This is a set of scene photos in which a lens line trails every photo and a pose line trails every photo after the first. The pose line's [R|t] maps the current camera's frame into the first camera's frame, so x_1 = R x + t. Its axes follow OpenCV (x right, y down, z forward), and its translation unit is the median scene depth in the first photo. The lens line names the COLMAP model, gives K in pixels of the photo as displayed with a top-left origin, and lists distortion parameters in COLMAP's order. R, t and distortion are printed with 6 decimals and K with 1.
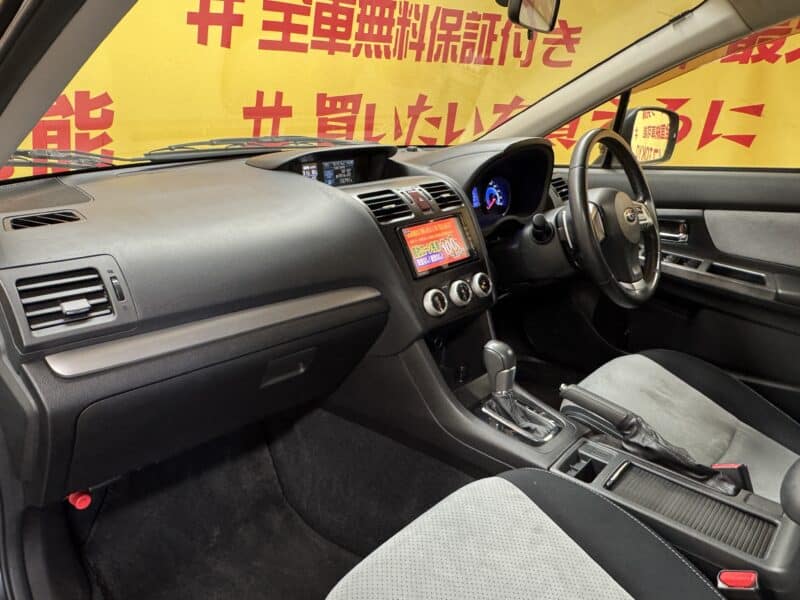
lens RADIAL K [[562.3, 0, 388.2], [0, 562.3, 301.6], [0, 0, 1]] dist [-0.012293, 0.006643]
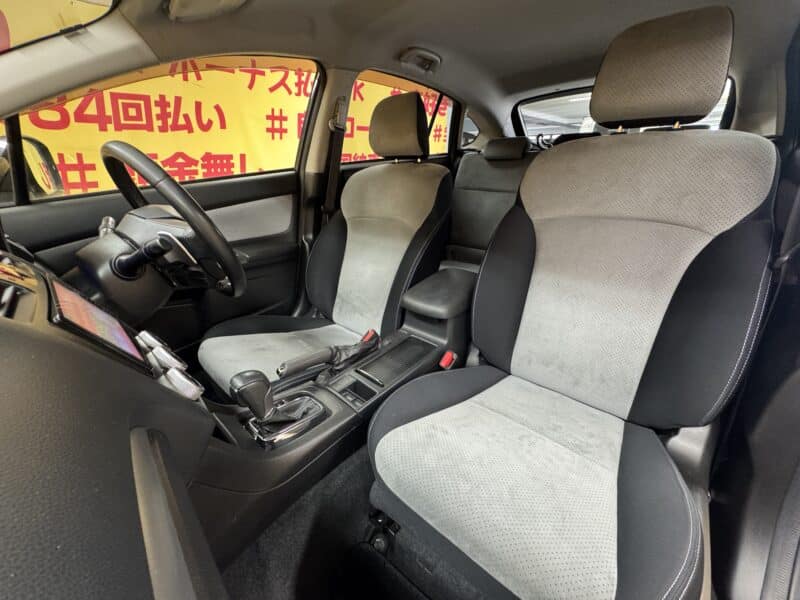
lens RADIAL K [[321.5, 0, 400.7], [0, 321.5, 302.4], [0, 0, 1]] dist [-0.001889, -0.000273]
pose [[-0.053835, -0.433199, 0.899689, -0.219540], [0.348095, 0.836336, 0.423524, -0.150827], [-0.935912, 0.335977, 0.105770, 0.574300]]
